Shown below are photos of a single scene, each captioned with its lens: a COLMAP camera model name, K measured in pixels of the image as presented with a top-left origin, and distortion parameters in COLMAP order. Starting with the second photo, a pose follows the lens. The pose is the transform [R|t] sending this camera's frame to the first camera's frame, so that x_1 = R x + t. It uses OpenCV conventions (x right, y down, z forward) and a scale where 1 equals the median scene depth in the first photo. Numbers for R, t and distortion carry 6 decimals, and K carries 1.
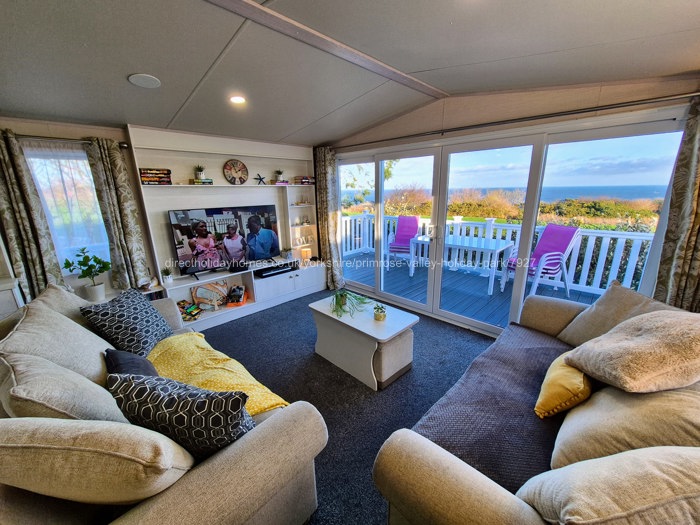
lens RADIAL K [[275.2, 0, 357.1], [0, 275.2, 264.4], [0, 0, 1]] dist [0.004988, -0.003820]
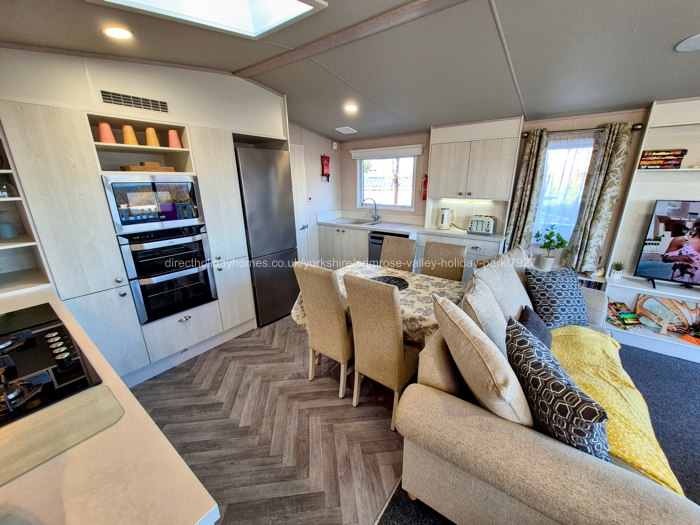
lens RADIAL K [[275.2, 0, 355.9], [0, 275.2, 263.0], [0, 0, 1]] dist [0.004988, -0.003820]
pose [[0.127430, 0.303546, -0.944257, 0.054818], [-0.258568, 0.929266, 0.263832, 0.001105], [0.957551, 0.210534, 0.196904, -0.008330]]
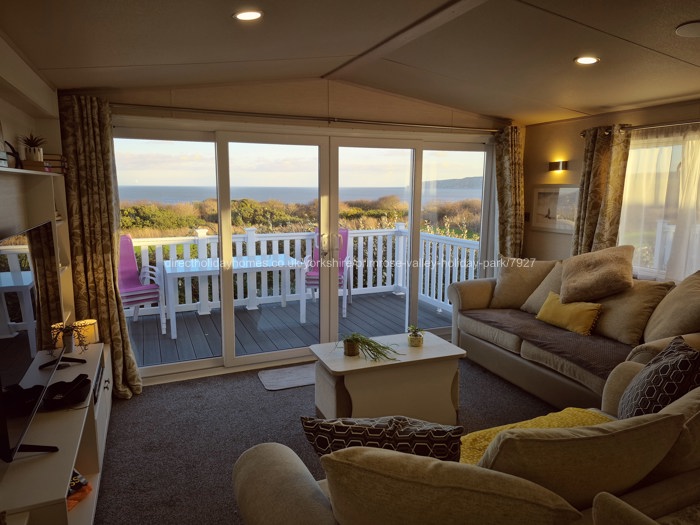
lens RADIAL K [[482.4, 0, 353.4], [0, 482.4, 256.2], [0, 0, 1]] dist [0.053291, -0.040535]
pose [[0.389938, -0.117680, 0.913291, -1.029896], [0.235269, 0.971615, 0.024745, -0.108753], [-0.890279, 0.205220, 0.406556, 0.445443]]
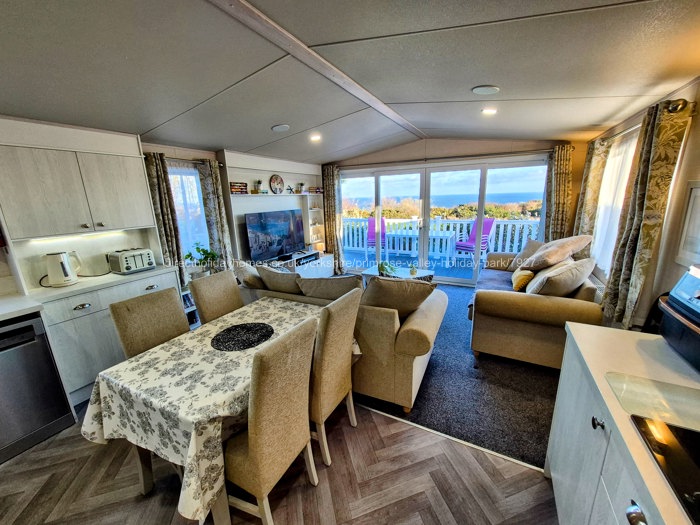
lens RADIAL K [[275.2, 0, 356.3], [0, 275.2, 263.6], [0, 0, 1]] dist [0.004988, -0.003820]
pose [[0.957394, -0.080848, 0.277236, -0.571489], [0.090788, 0.995600, -0.023187, 0.120191], [-0.274141, 0.047368, 0.960522, -0.395195]]
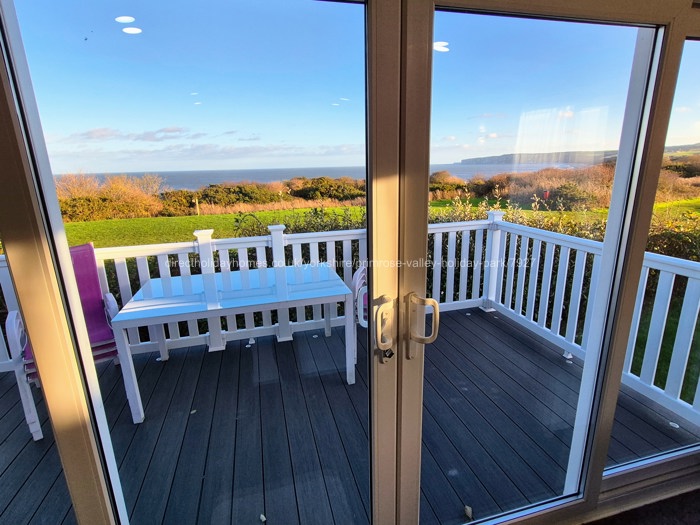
lens RADIAL K [[373.8, 0, 353.5], [0, 373.8, 263.3], [0, 0, 1]] dist [-0.004589, 0.000670]
pose [[0.519599, -0.216118, 0.826626, -0.050959], [0.243723, 0.964775, 0.099038, -0.233050], [-0.818912, 0.150008, 0.553969, 0.910961]]
